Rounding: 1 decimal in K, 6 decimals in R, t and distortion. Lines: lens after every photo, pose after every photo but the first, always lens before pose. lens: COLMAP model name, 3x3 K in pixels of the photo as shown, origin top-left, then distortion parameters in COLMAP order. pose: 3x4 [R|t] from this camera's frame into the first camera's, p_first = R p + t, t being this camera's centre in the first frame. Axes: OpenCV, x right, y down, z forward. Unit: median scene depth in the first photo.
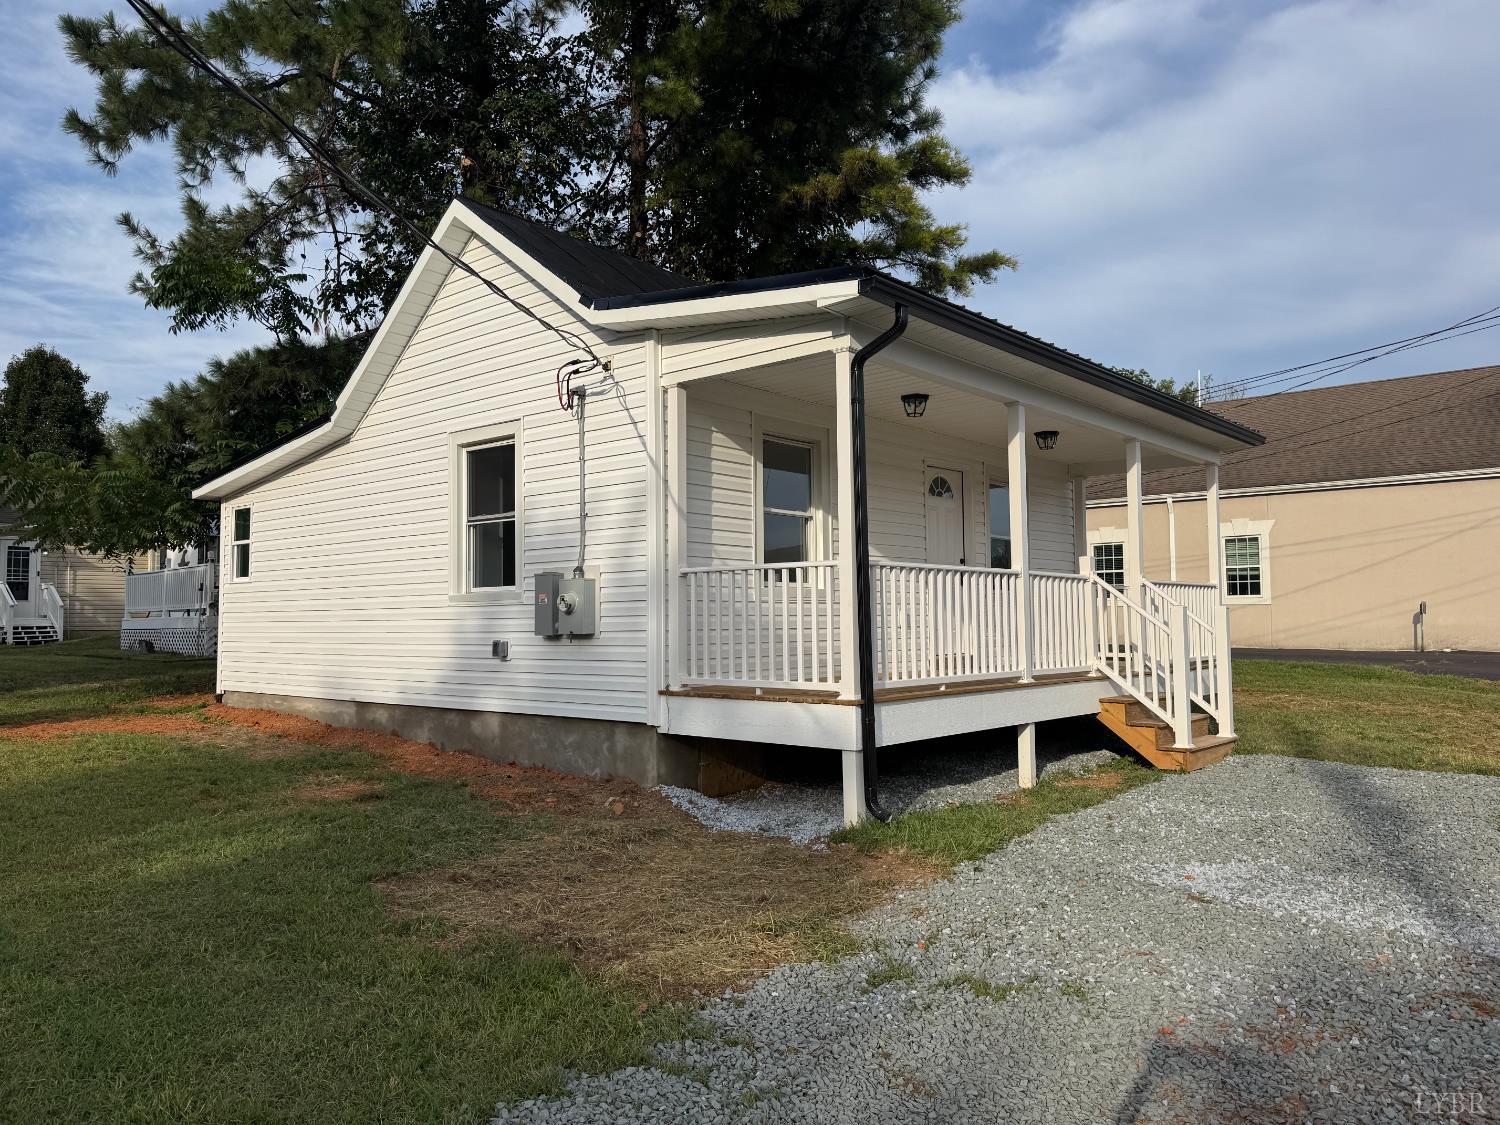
lens RADIAL K [[1079.2, 0, 750.0], [0, 1079.2, 562.5], [0, 0, 1]] dist [0.003433, -0.000563]
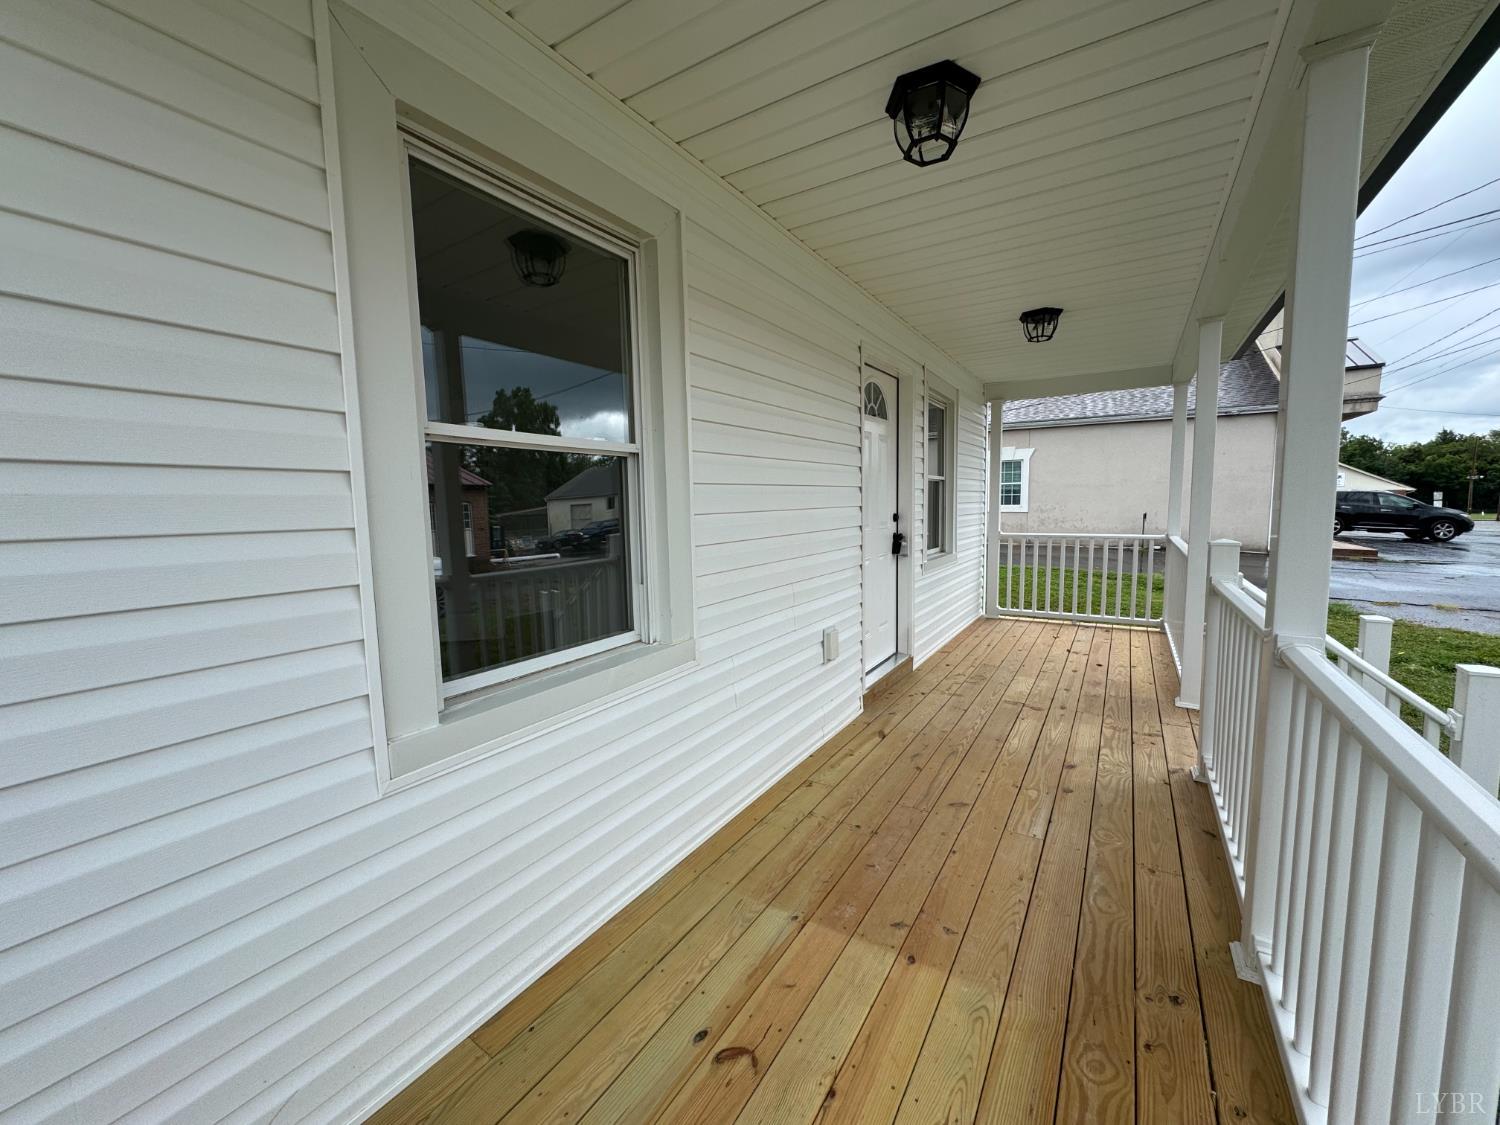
lens RADIAL K [[597.8, 0, 751.2], [0, 597.8, 563.2], [0, 0, 1]] dist [-0.000259, 0.000398]
pose [[0.987059, -0.025443, 0.158324, 0.051820], [0.000121, 0.987451, 0.157927, -0.032025], [-0.160355, -0.155864, 0.974676, 0.662083]]
